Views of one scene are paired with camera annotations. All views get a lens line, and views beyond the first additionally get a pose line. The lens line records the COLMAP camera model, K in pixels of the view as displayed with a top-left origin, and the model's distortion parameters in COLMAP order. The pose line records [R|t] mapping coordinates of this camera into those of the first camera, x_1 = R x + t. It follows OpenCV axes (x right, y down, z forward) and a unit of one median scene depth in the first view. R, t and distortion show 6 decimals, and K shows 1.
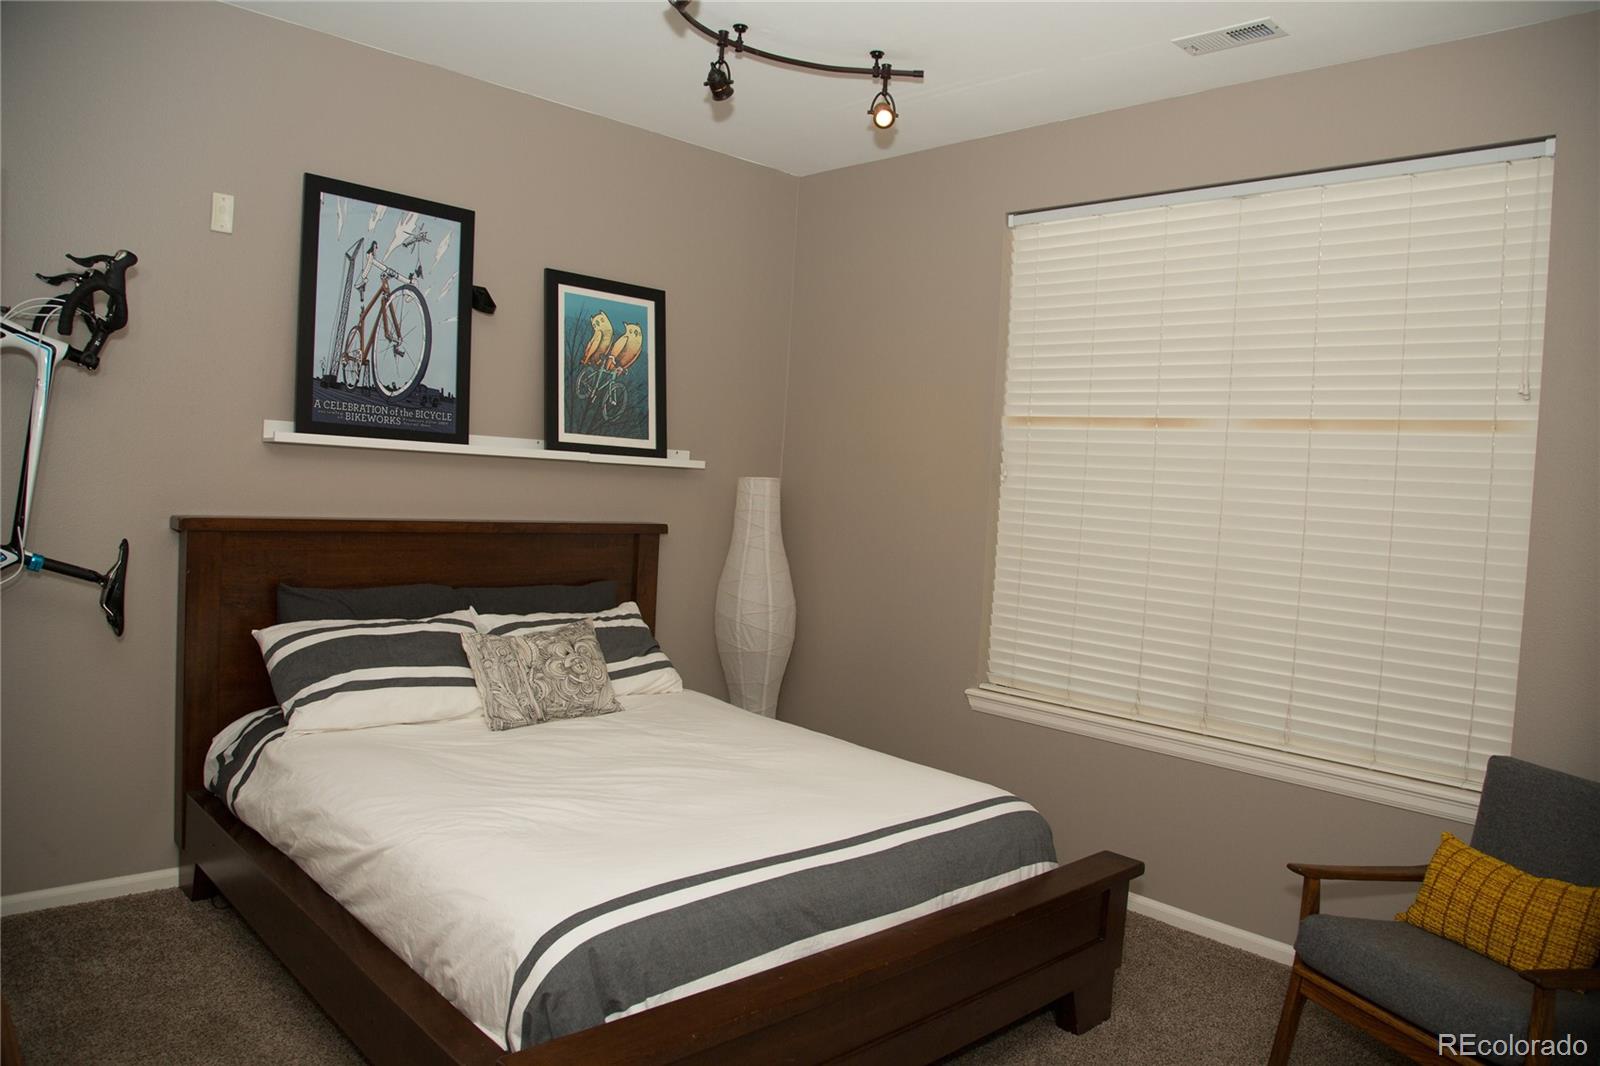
lens RADIAL K [[1114.2, 0, 818.8], [0, 1114.2, 514.0], [0, 0, 1]] dist [-0.132673, 0.083467]
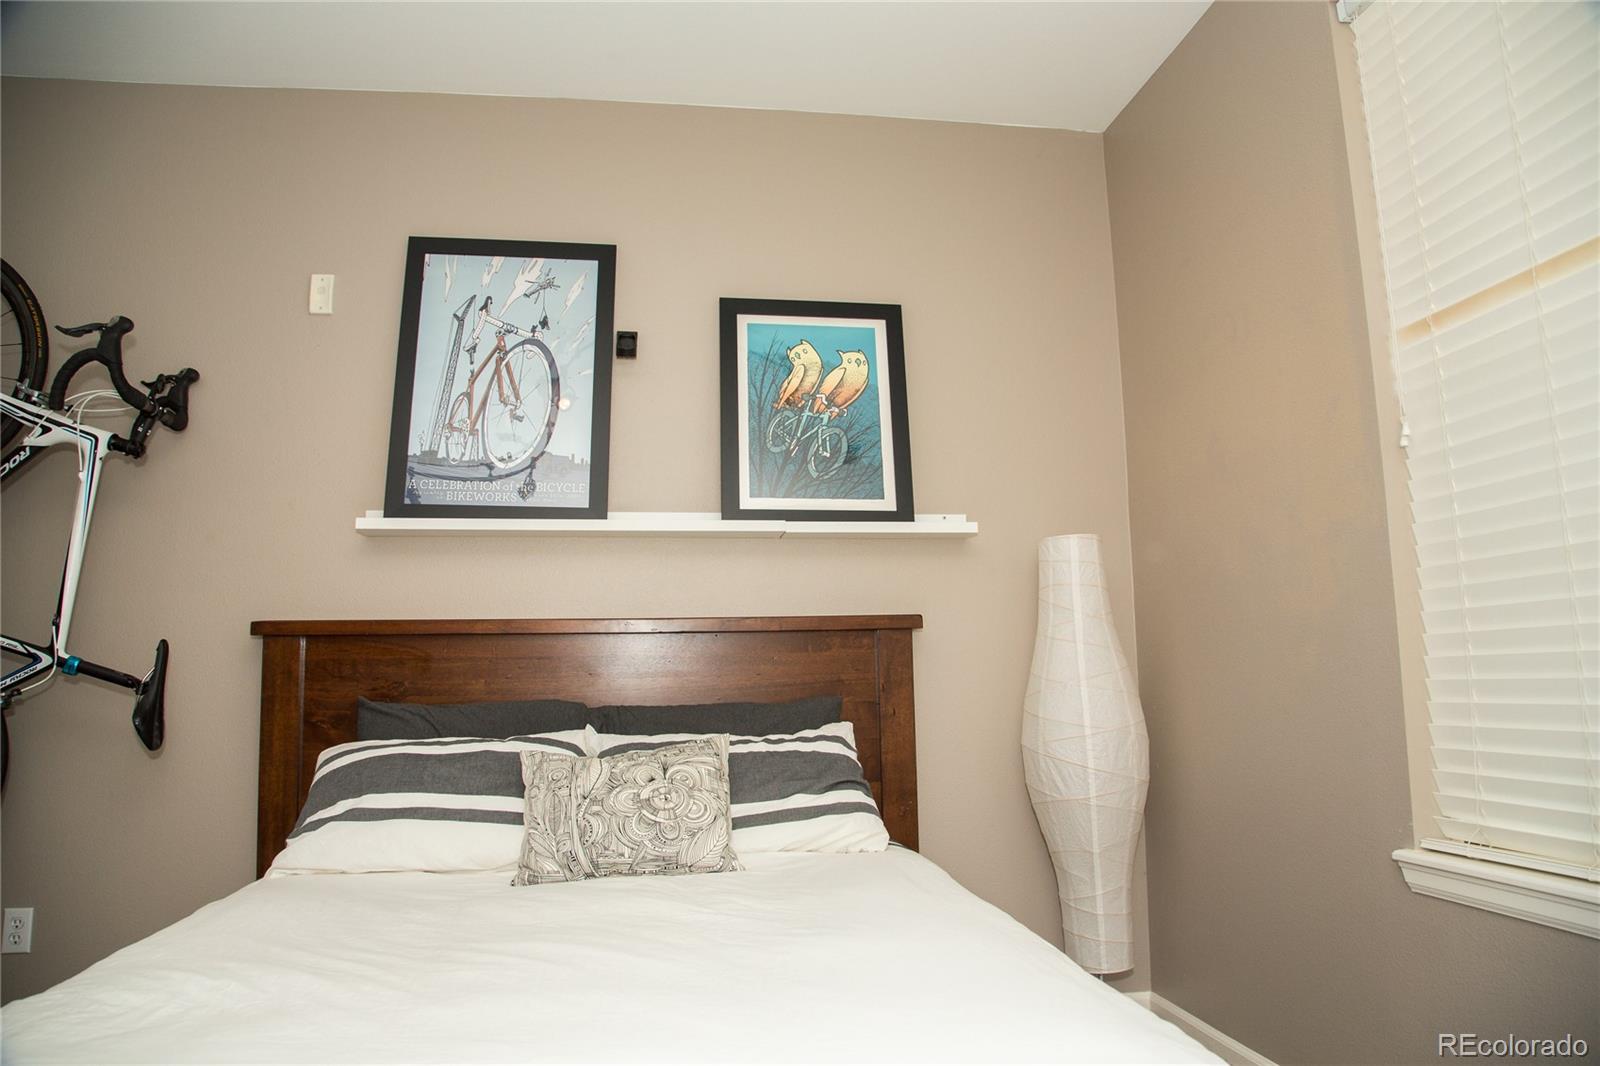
lens RADIAL K [[1085.8, 0, 800.0], [0, 1085.8, 533.0], [0, 0, 1]] dist [-0.124042, 0.073023]
pose [[0.810276, -0.154402, -0.565344, 0.235889], [0.047765, 0.978859, -0.198879, 0.110105], [0.584099, 0.134144, 0.800521, 0.487104]]
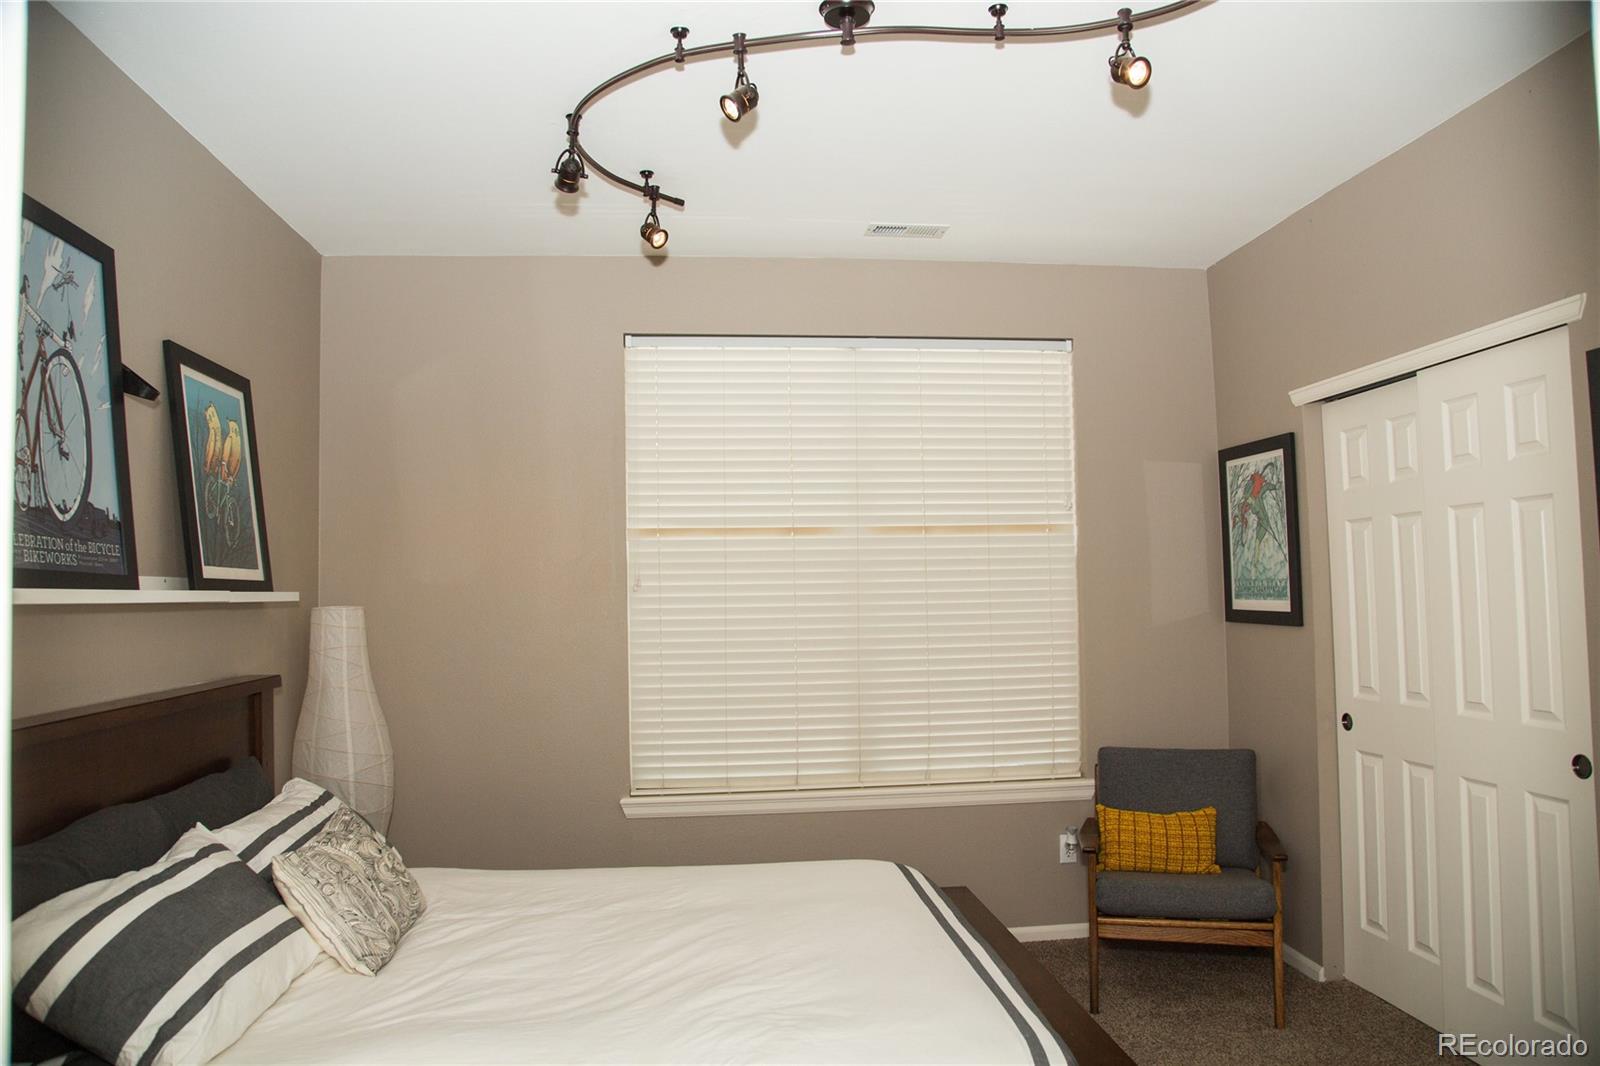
lens RADIAL K [[1085.8, 0, 800.0], [0, 1085.8, 533.0], [0, 0, 1]] dist [-0.124042, 0.073023]
pose [[0.614695, -0.027902, 0.788271, -0.602986], [0.078753, 0.996552, -0.026136, -0.051161], [-0.784823, 0.078144, 0.614773, 0.288399]]
